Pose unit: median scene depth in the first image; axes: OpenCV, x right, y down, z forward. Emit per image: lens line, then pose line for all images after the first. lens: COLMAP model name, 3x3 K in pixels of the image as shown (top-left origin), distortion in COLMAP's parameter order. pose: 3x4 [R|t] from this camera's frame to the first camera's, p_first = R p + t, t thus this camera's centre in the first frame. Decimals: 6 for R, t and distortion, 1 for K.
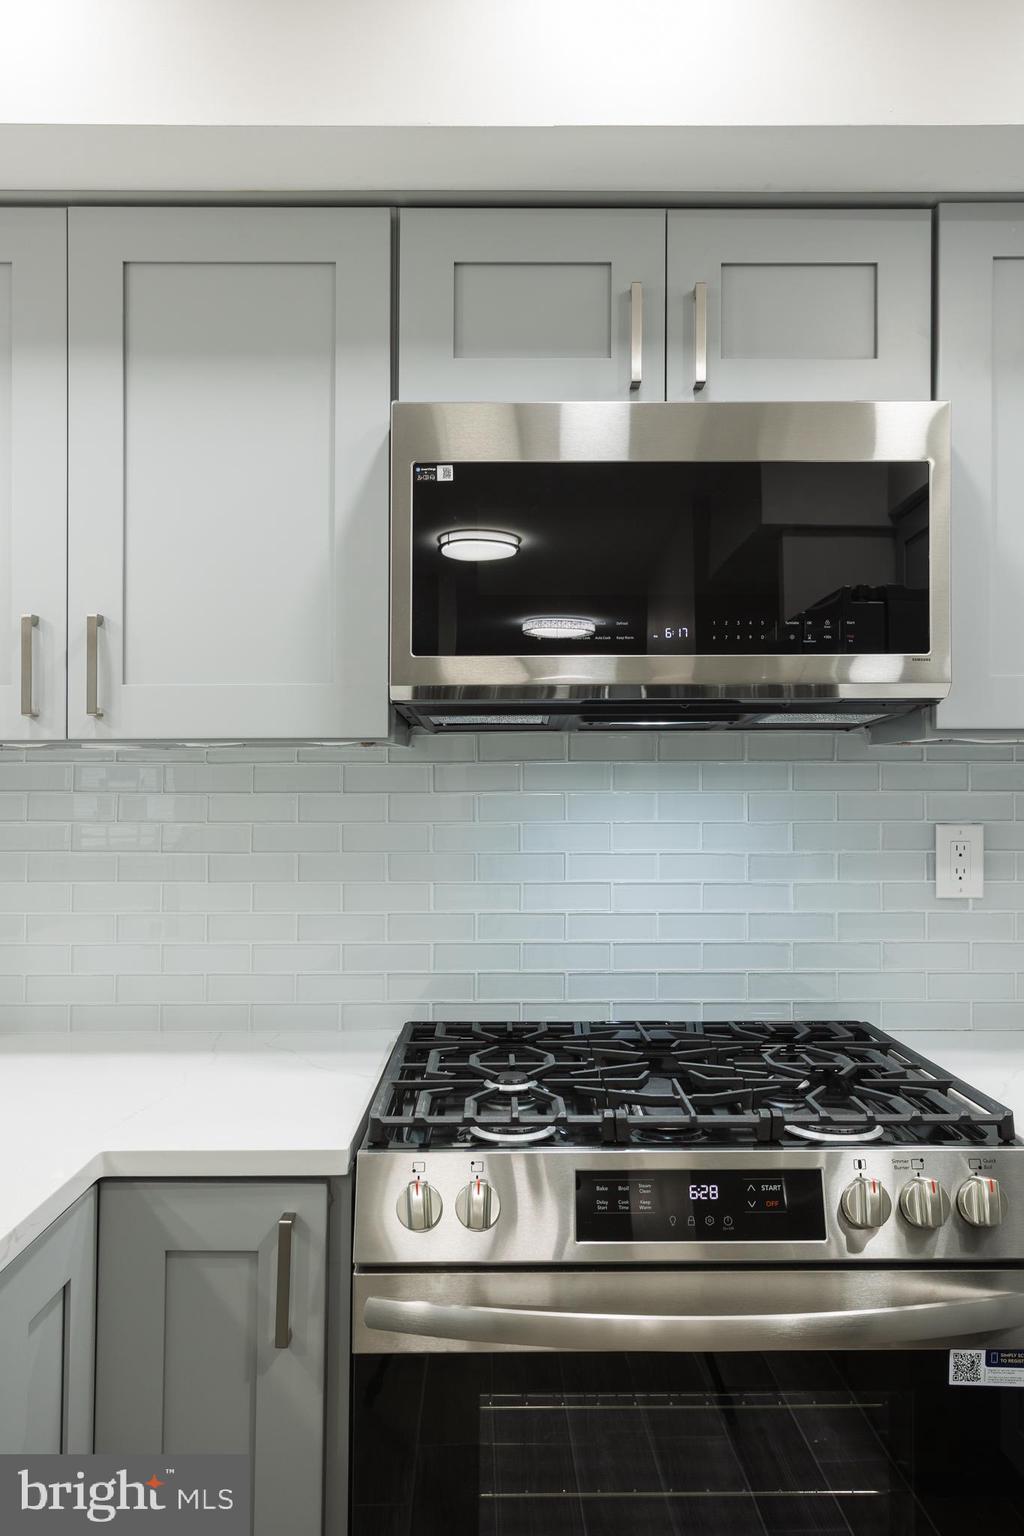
lens RADIAL K [[1193.8, 0, 512.0], [0, 1193.8, 768.0], [0, 0, 1]] dist [-0.000554, -0.000814]
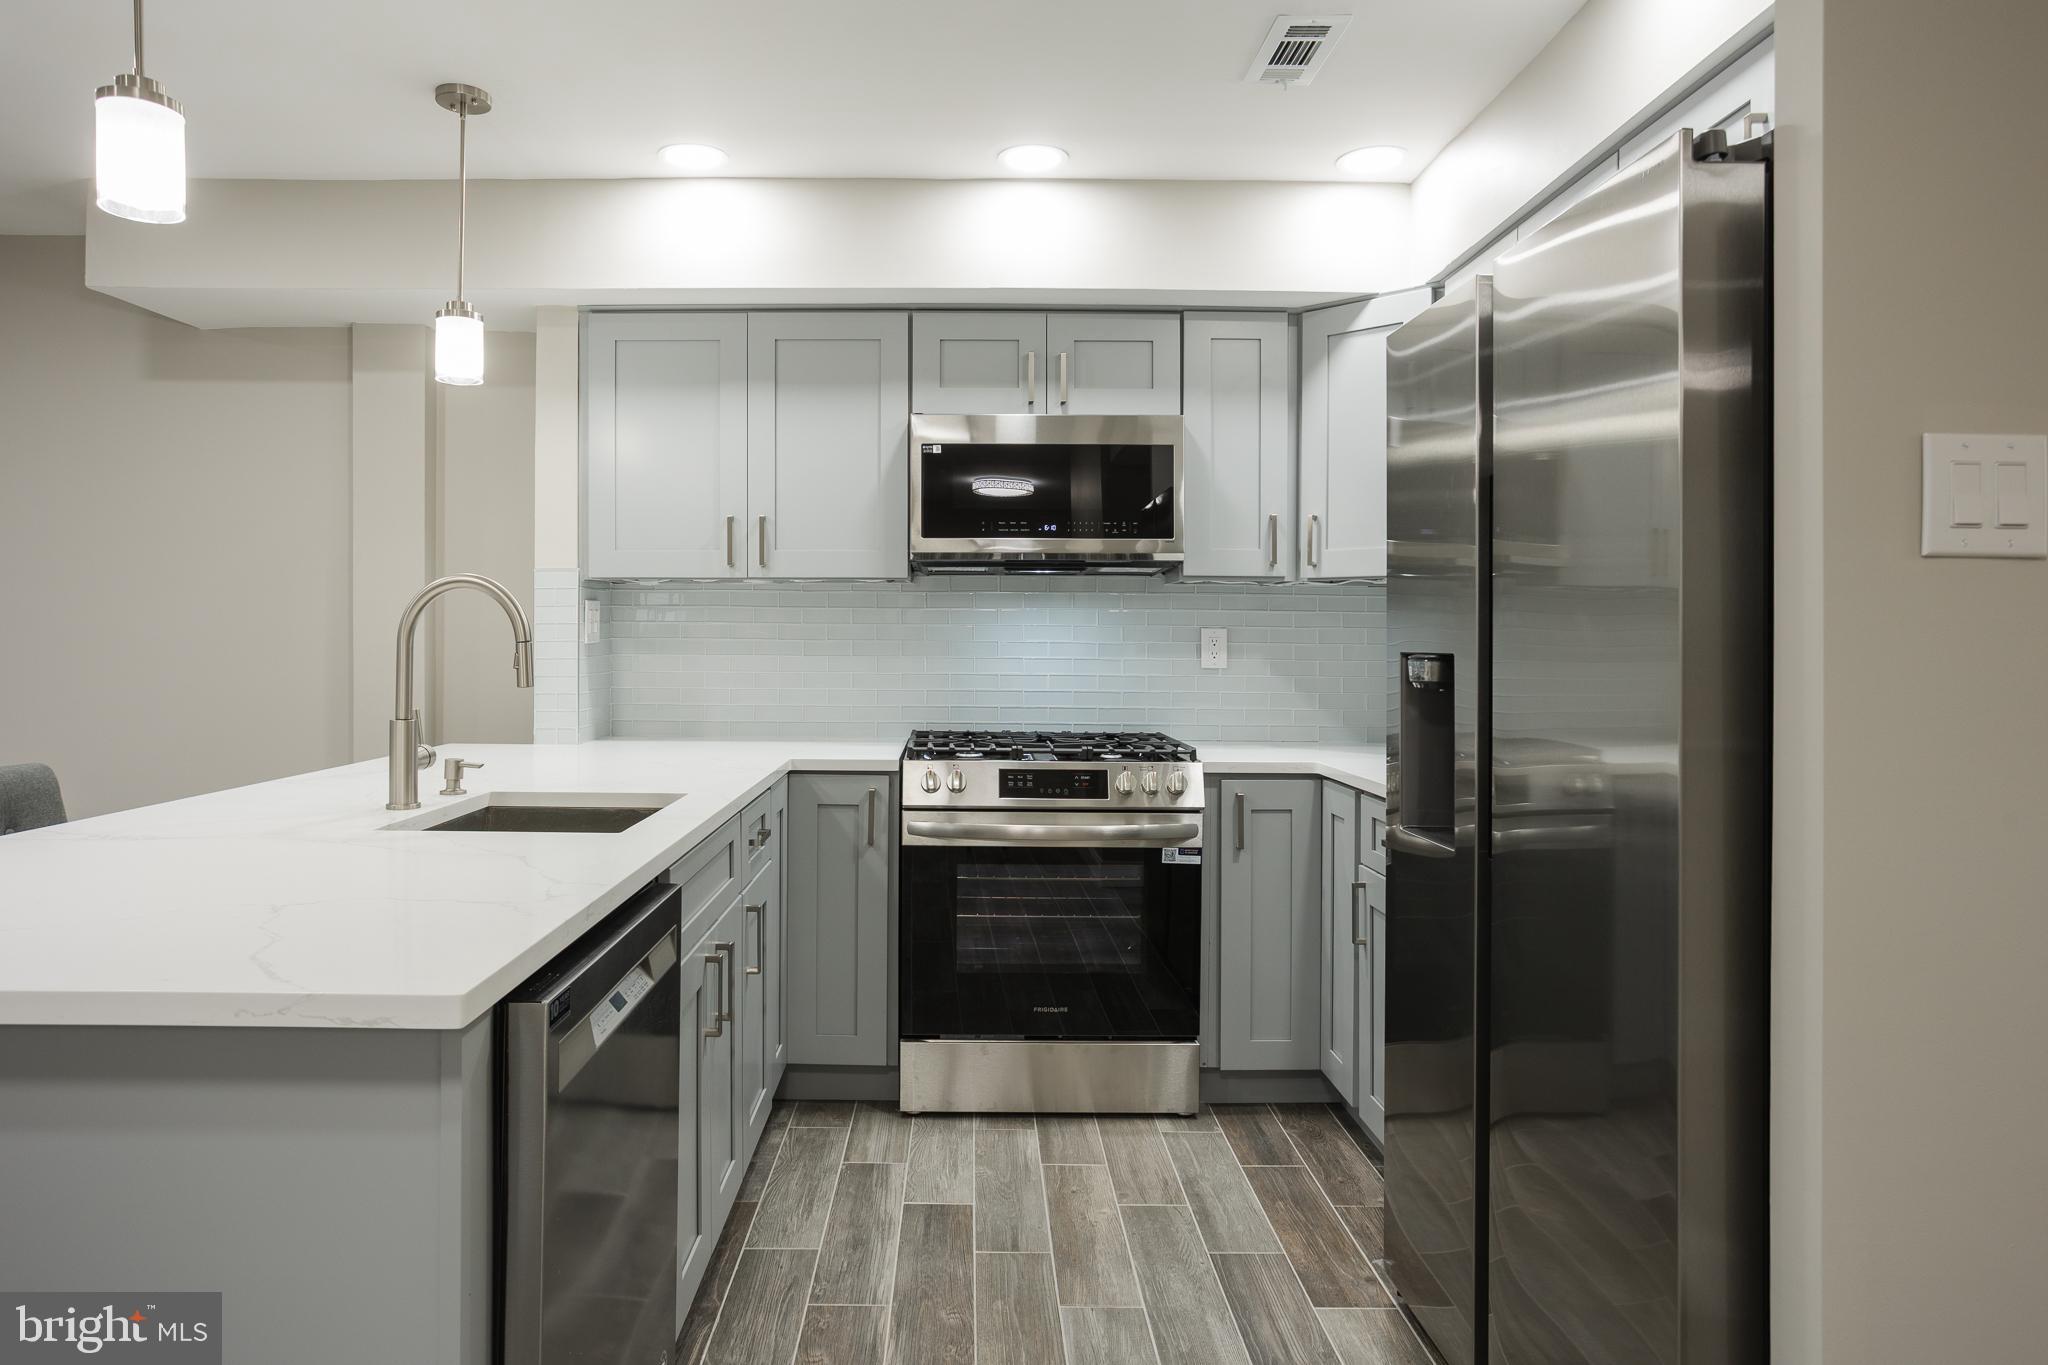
lens RADIAL K [[1242.2, 0, 1006.8], [0, 1242.2, 629.8], [0, 0, 1]] dist [-0.005819, -0.000455]
pose [[0.999866, 0.007683, 0.014485, 0.032875], [-0.007854, 0.999900, 0.011779, 0.035696], [-0.014393, -0.011892, 0.999826, -1.090433]]
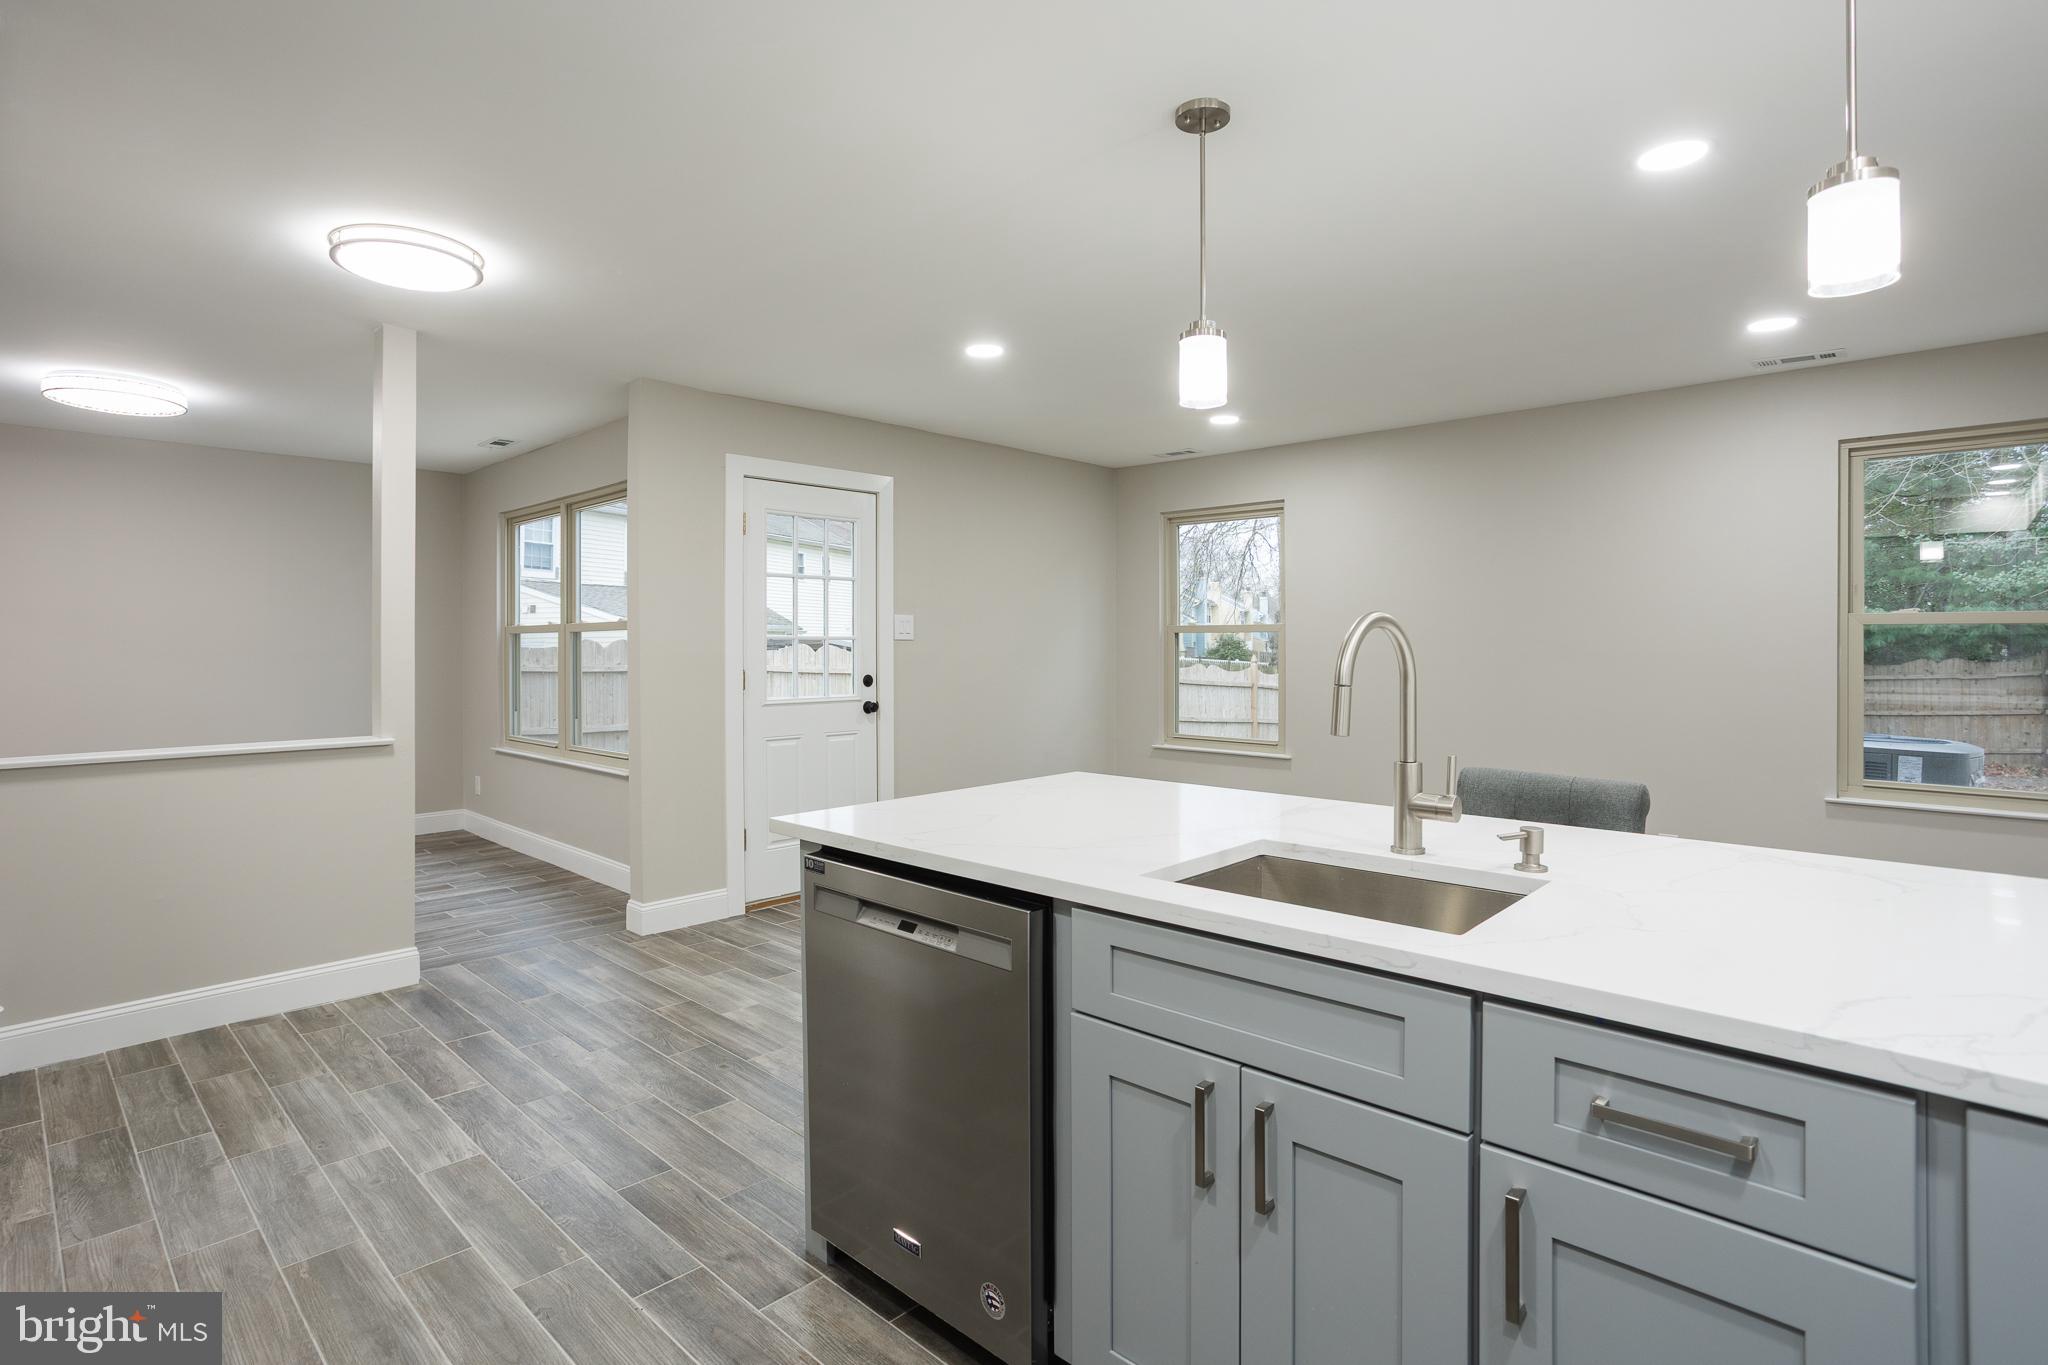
lens RADIAL K [[982.7, 0, 975.7], [0, 982.7, 652.1], [0, 0, 1]] dist [-0.020597, 0.029303]
pose [[-0.712721, 0.012274, -0.701340, 0.424866], [0.016100, 0.999870, 0.001137, 0.031416], [0.701262, -0.010481, -0.712826, 0.647227]]
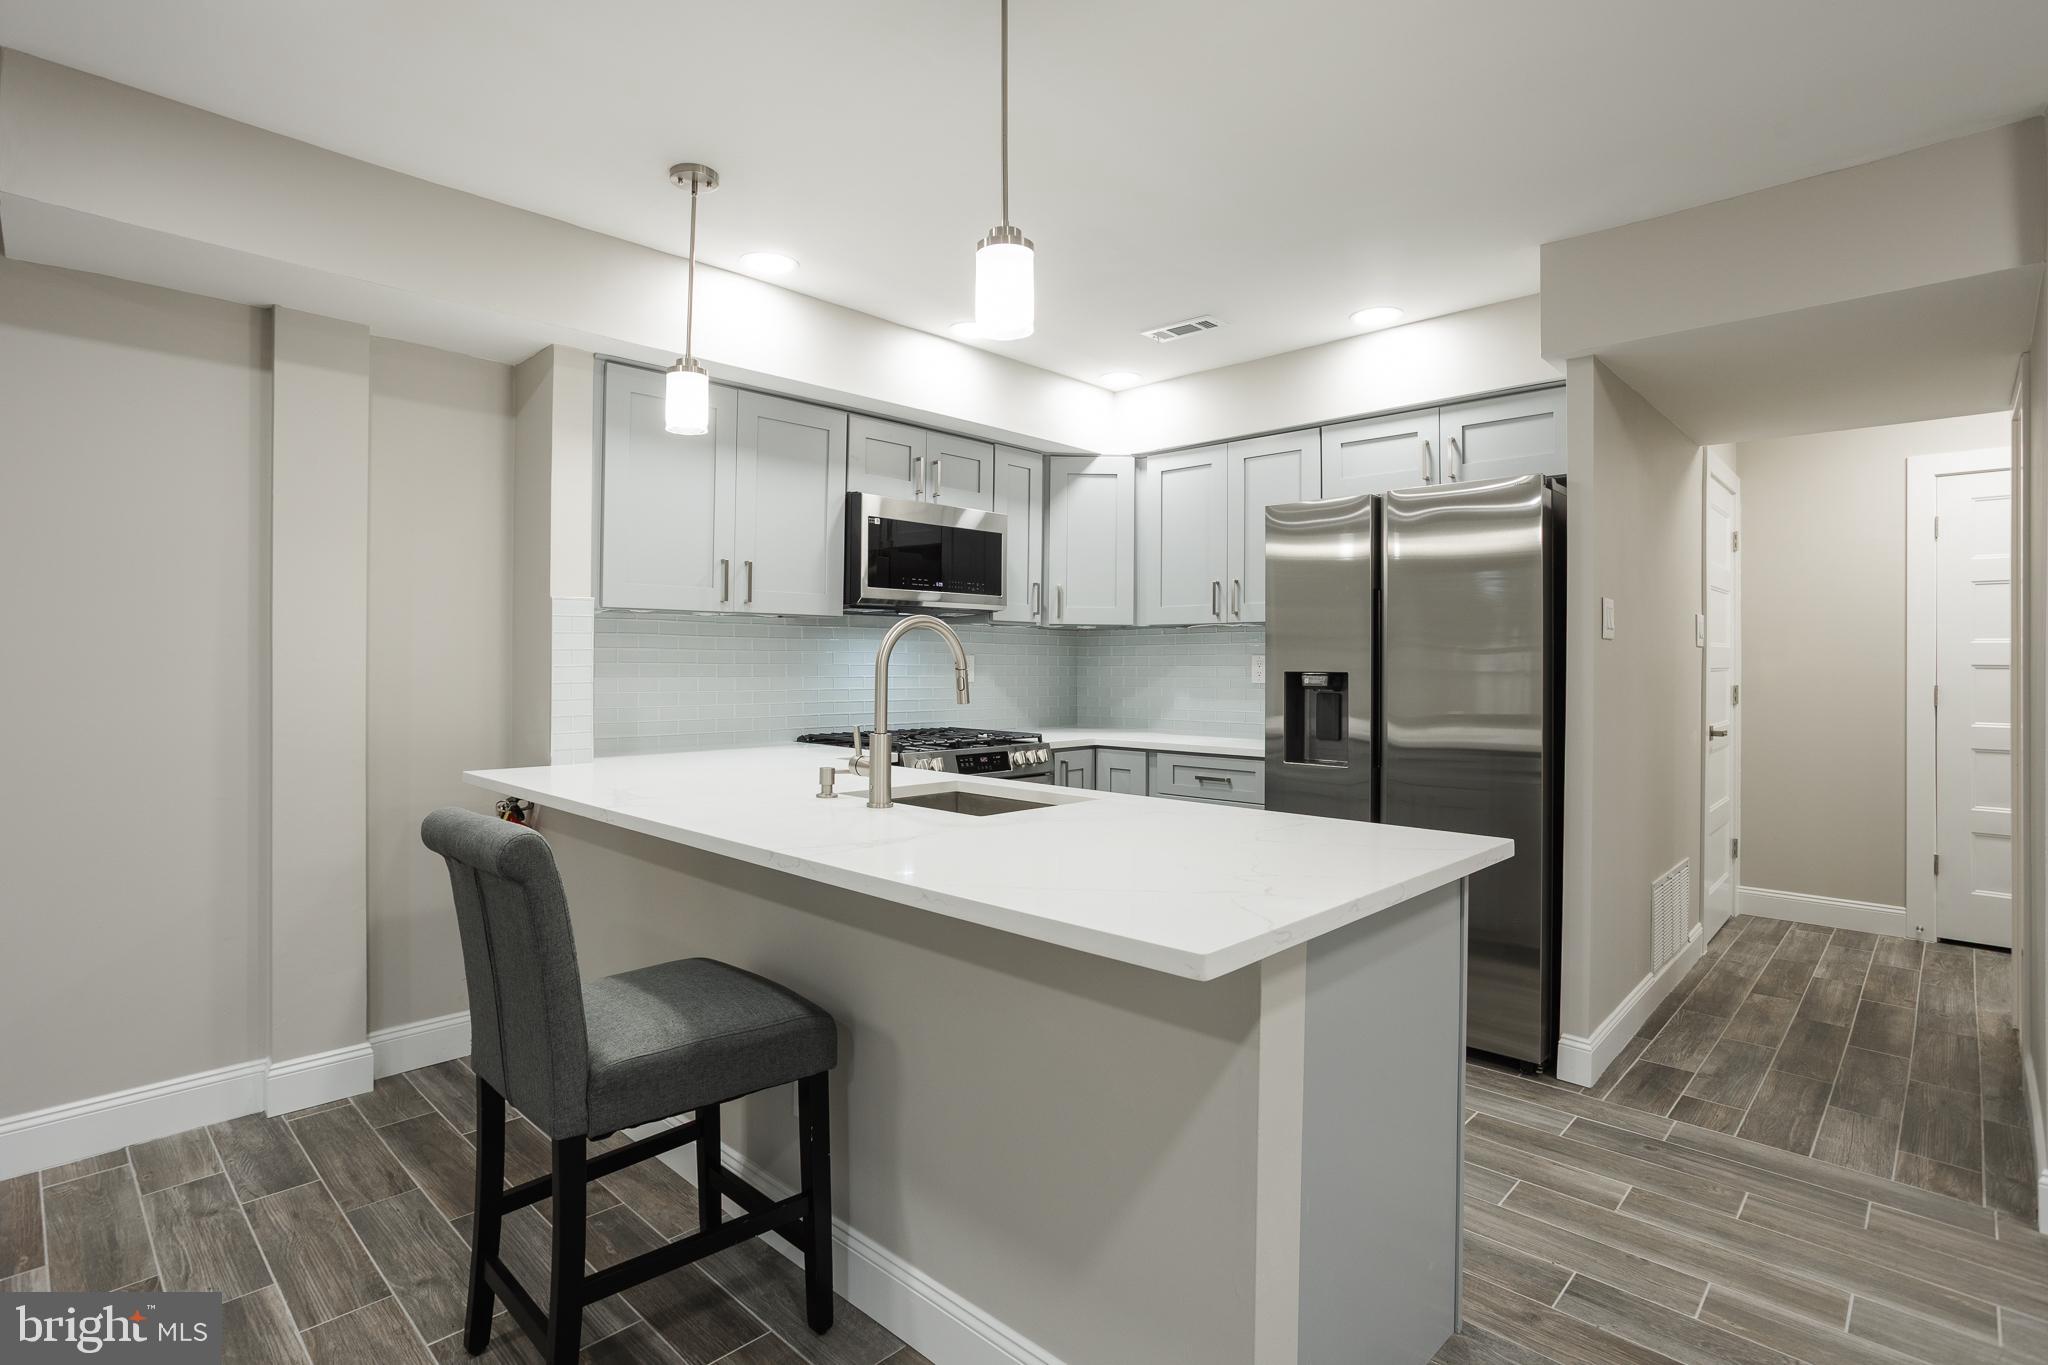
lens RADIAL K [[999.7, 0, 1022.7], [0, 999.7, 653.2], [0, 0, 1]] dist [-0.030909, 0.033323]
pose [[0.694042, 0.012316, 0.719830, -1.408452], [-0.017830, 0.999841, 0.000084, 0.048359], [-0.719714, -0.012893, 0.694151, -0.797723]]
